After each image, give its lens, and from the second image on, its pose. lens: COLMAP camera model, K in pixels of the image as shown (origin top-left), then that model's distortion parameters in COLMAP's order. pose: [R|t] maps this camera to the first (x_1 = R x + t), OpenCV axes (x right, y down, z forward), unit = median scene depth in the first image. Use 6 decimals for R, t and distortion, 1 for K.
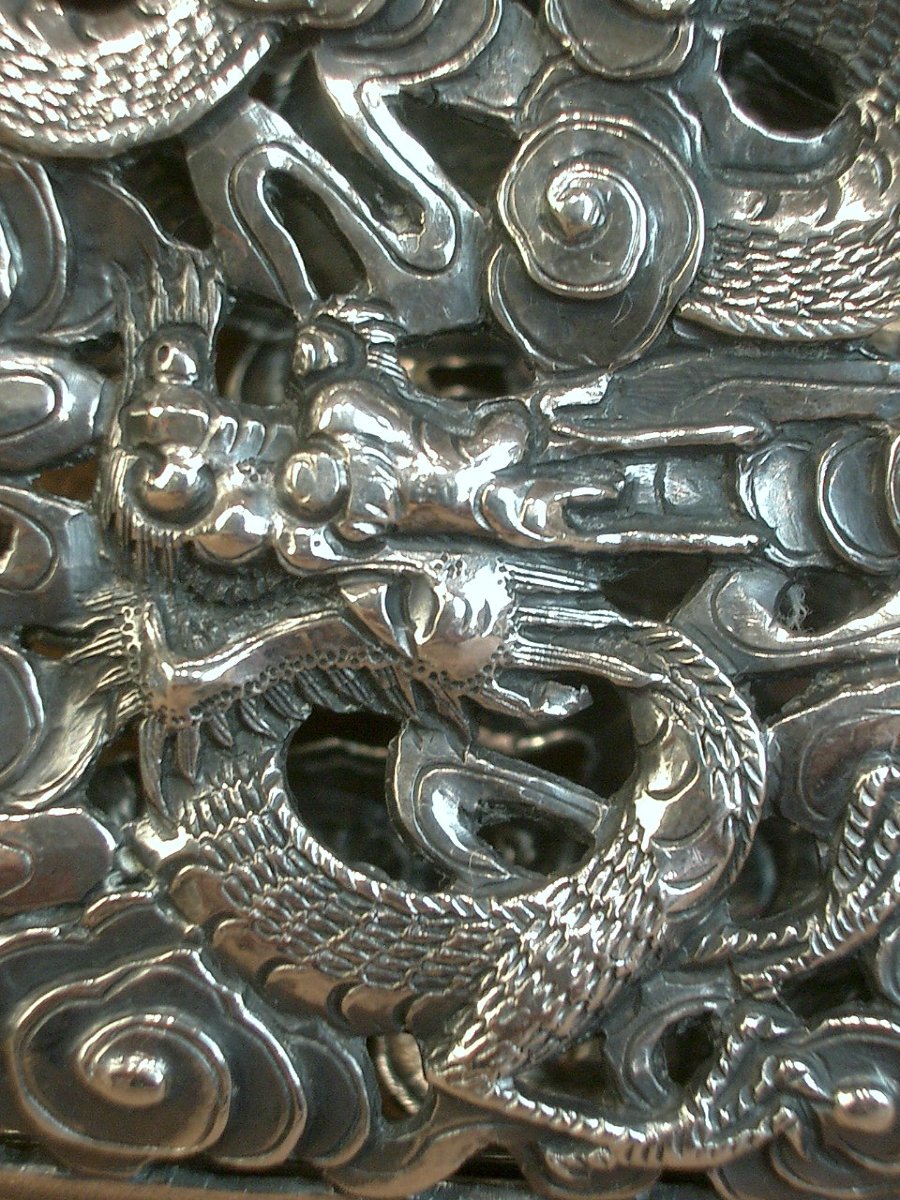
lens RADIAL K [[2214.9, 0, 448.9], [0, 2214.9, 603.8], [0, 0, 1]] dist [-0.138704, 0.000000]
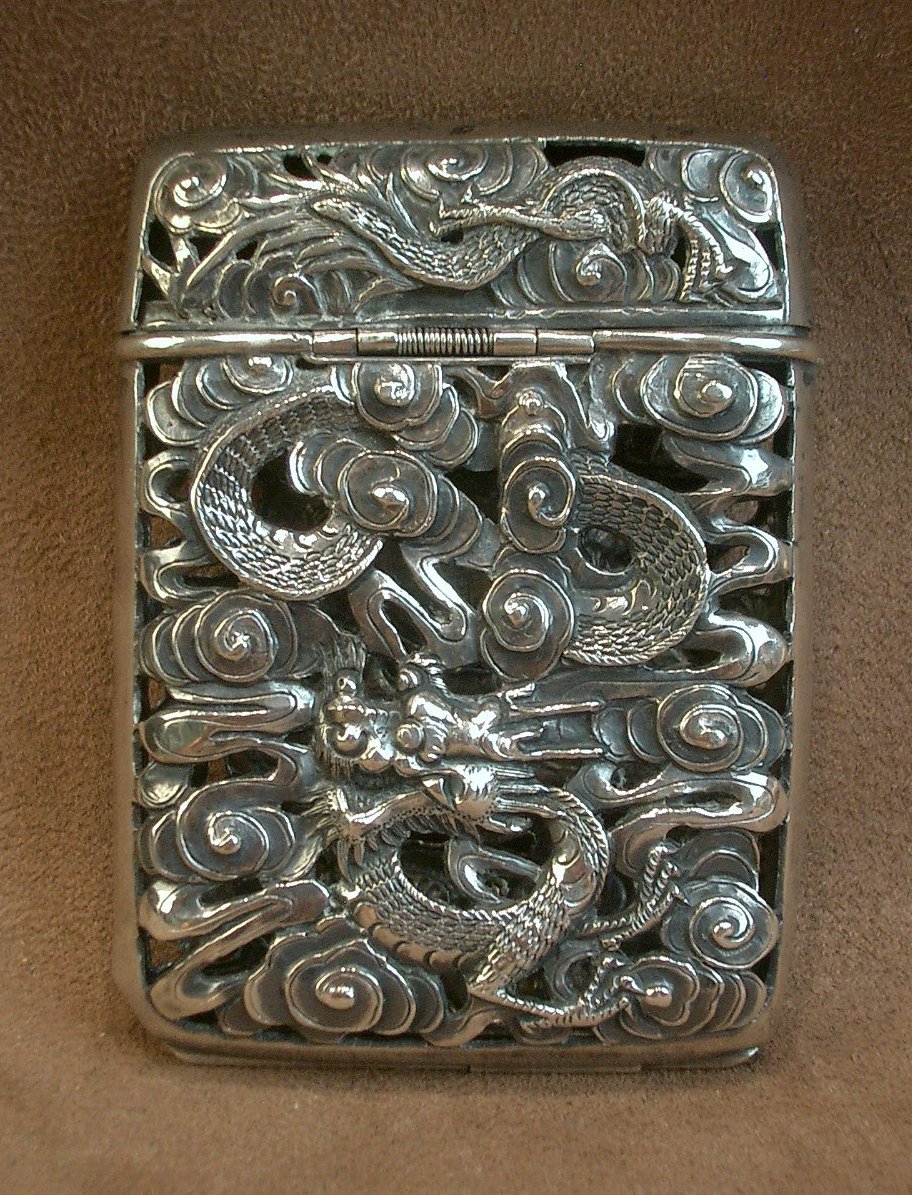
lens RADIAL K [[2237.1, 0, 454.4], [0, 2237.1, 596.3], [0, 0, 1]] dist [-0.146257, 0.000000]
pose [[0.998866, -0.038780, 0.027604, -0.072015], [0.039082, 0.999181, -0.010489, -0.172748], [-0.027174, 0.011556, 0.999564, -1.332119]]
